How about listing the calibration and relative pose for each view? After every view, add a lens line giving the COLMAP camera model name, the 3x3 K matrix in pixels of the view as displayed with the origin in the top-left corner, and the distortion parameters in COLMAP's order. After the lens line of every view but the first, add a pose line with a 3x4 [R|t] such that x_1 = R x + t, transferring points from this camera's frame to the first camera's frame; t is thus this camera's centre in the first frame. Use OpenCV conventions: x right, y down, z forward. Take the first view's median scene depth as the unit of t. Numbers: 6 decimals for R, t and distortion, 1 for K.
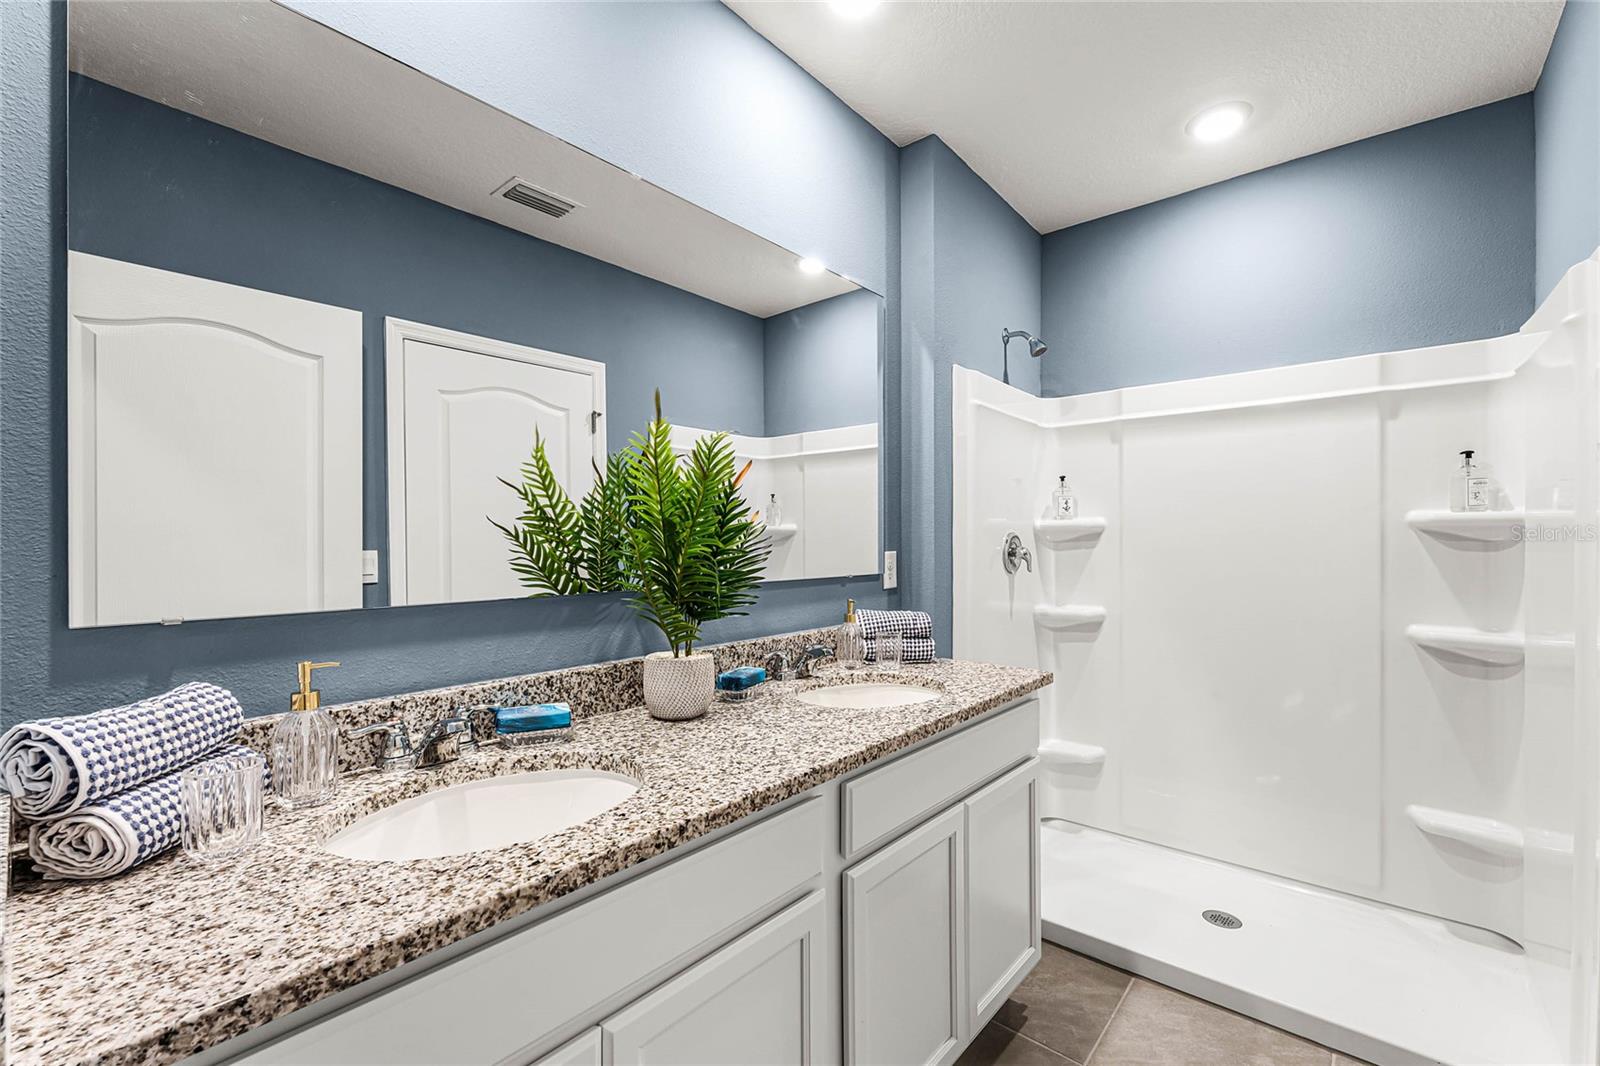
lens RADIAL K [[660.5, 0, 800.0], [0, 660.5, 533.0], [0, 0, 1]] dist [-0.020398, 0.000284]
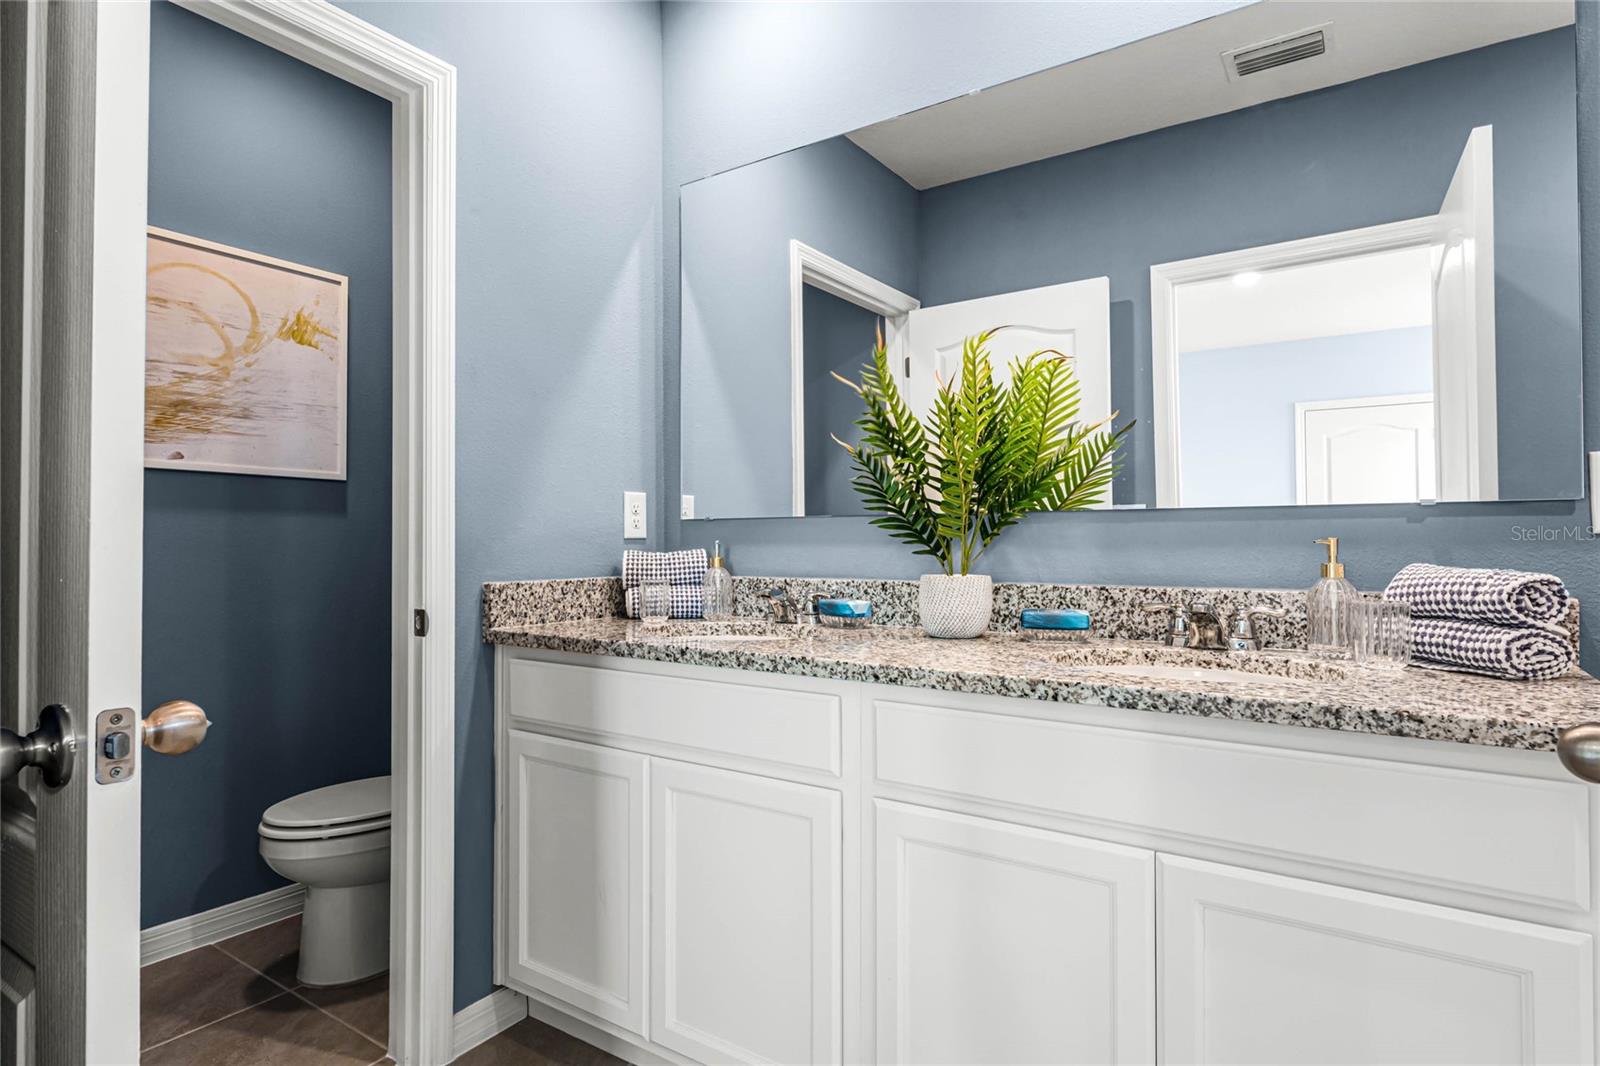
lens RADIAL K [[851.0, 0, 800.0], [0, 851.0, 533.0], [0, 0, 1]] dist [-0.051816, 0.000221]
pose [[0.108242, -0.016123, -0.993994, 1.127906], [-0.000484, 0.999868, -0.016271, 0.171862], [0.994124, 0.002242, 0.108220, 0.758055]]
